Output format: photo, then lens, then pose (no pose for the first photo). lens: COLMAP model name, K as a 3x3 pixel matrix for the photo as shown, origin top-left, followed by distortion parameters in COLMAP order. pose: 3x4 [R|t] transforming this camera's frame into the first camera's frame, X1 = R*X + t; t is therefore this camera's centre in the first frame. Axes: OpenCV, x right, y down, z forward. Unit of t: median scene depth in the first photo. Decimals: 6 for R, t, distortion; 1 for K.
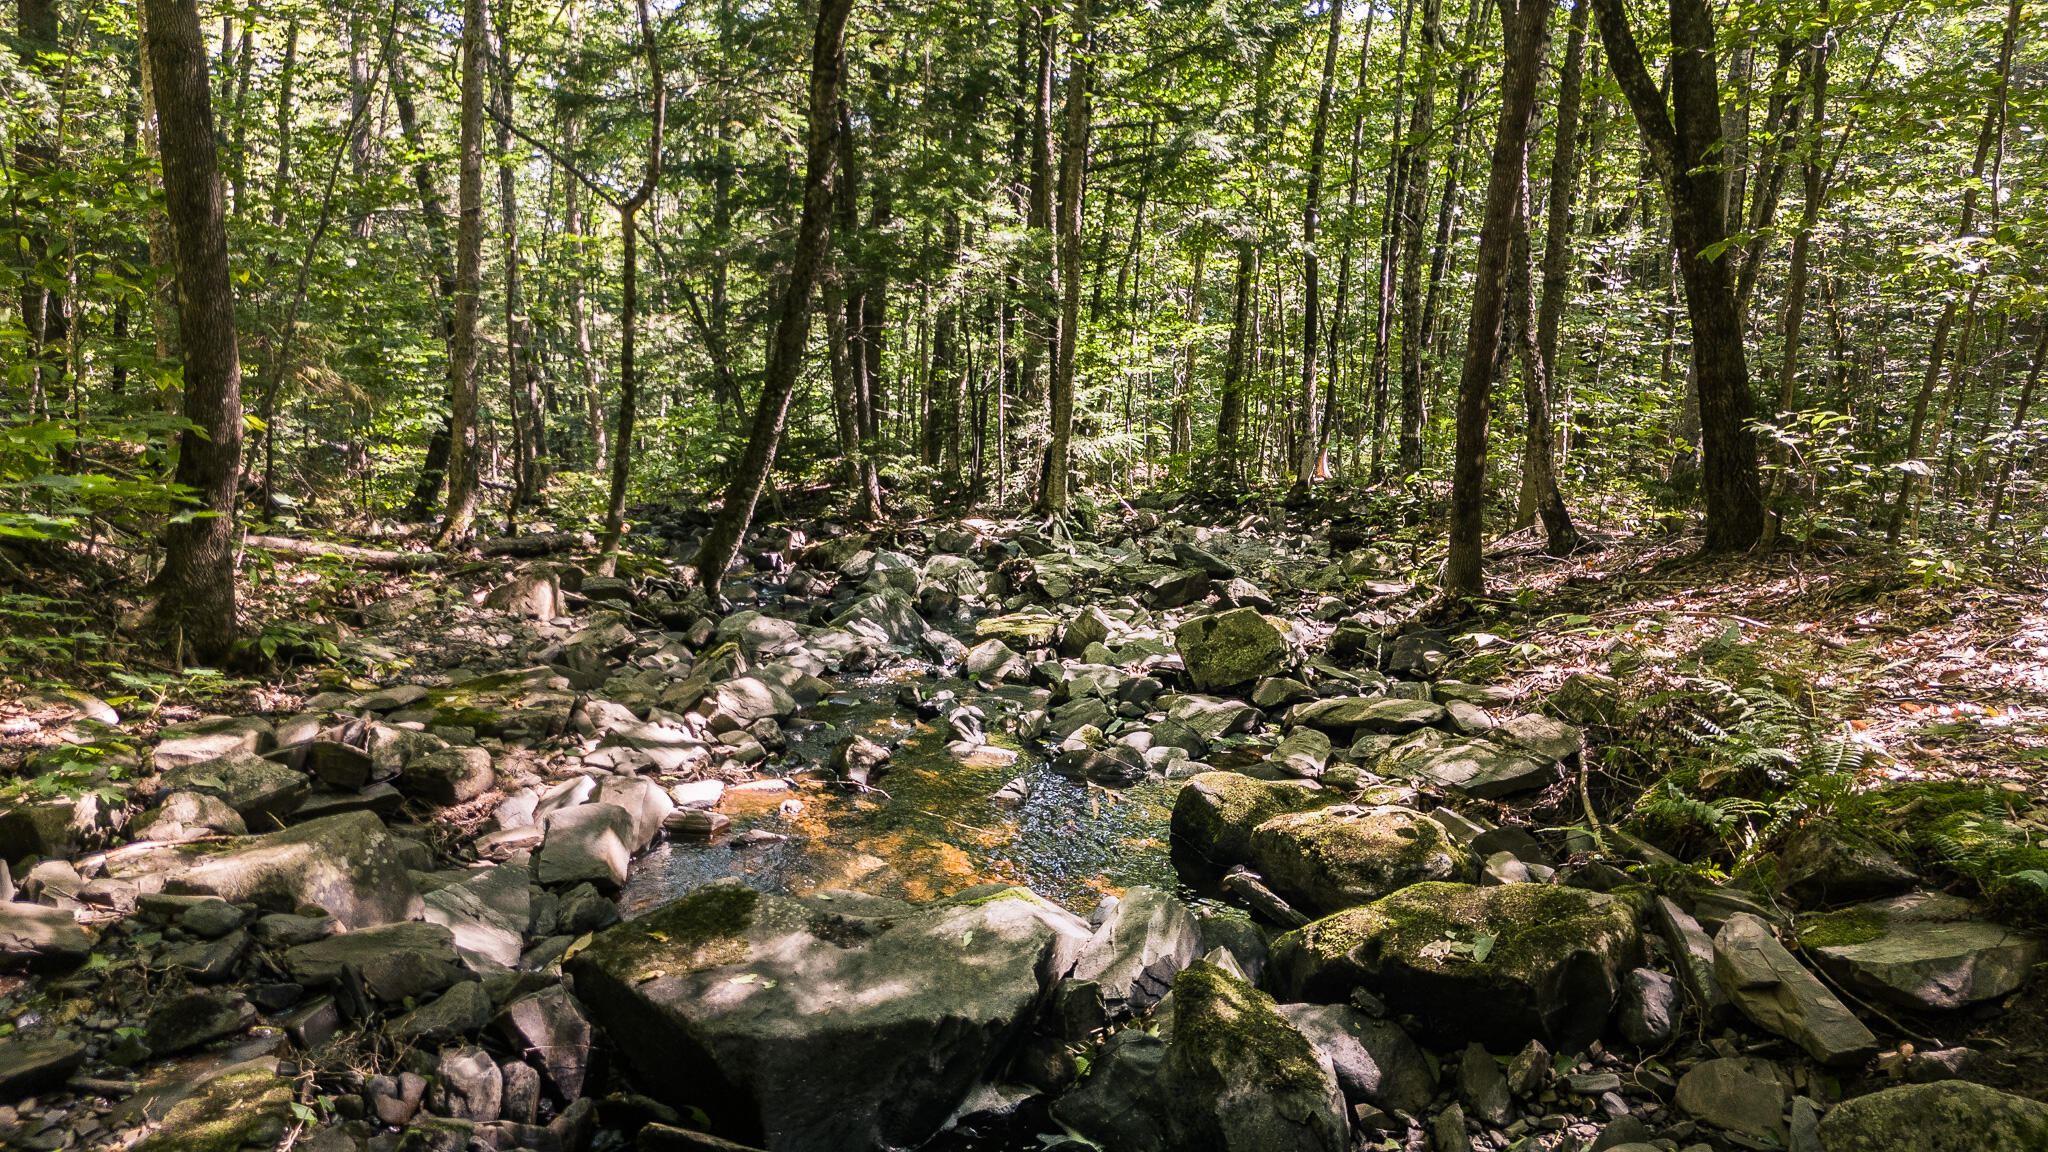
lens RADIAL K [[1422.9, 0, 1019.6], [0, 1422.9, 577.3], [0, 0, 1]] dist [0.066519, -0.063835]
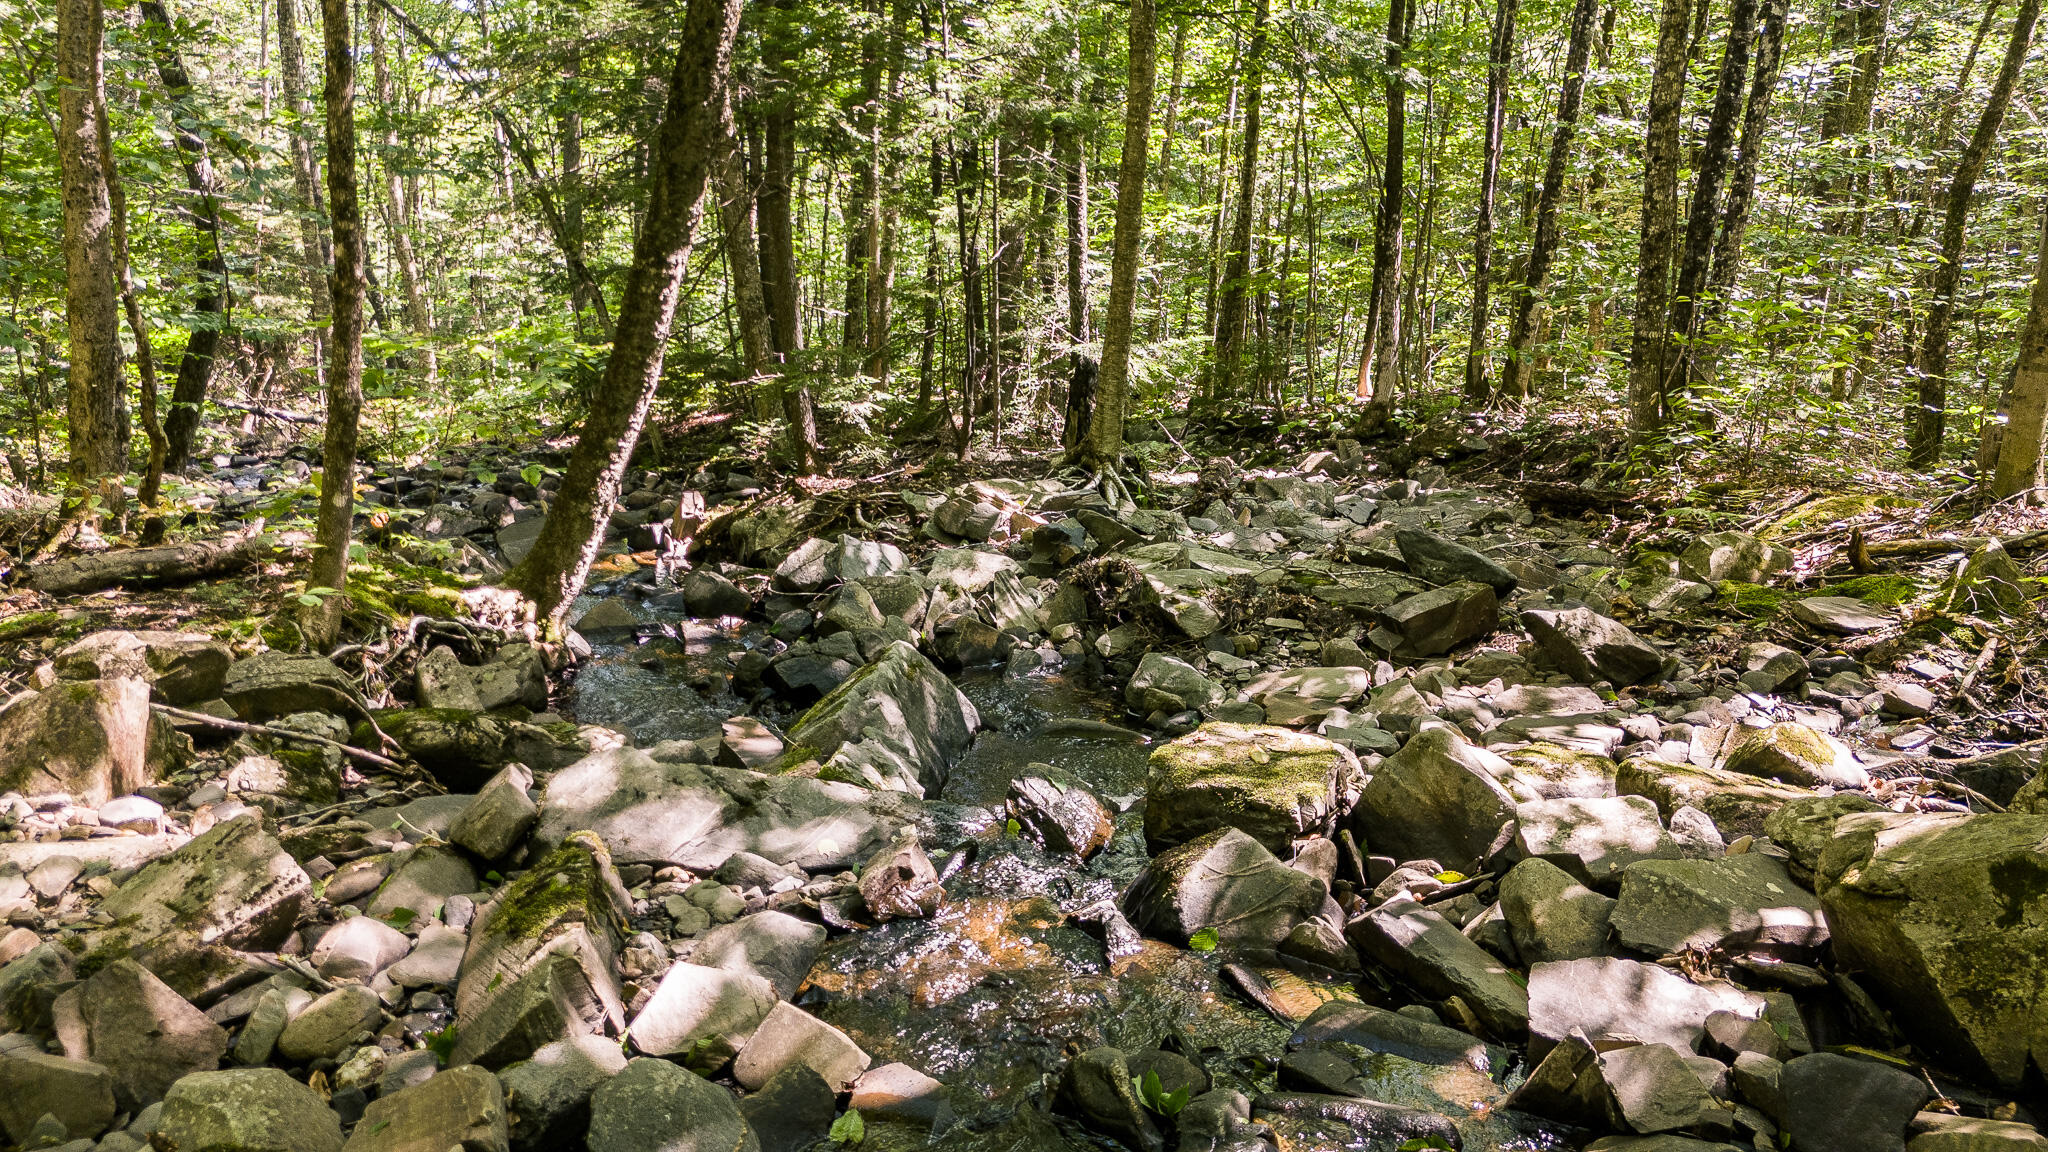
lens RADIAL K [[1422.9, 0, 1019.6], [0, 1422.9, 577.3], [0, 0, 1]] dist [0.066519, -0.063835]
pose [[0.996427, -0.023325, 0.081171, -0.057789], [0.018626, 0.998133, 0.058170, -0.028051], [-0.082377, -0.056450, 0.995001, 0.317569]]
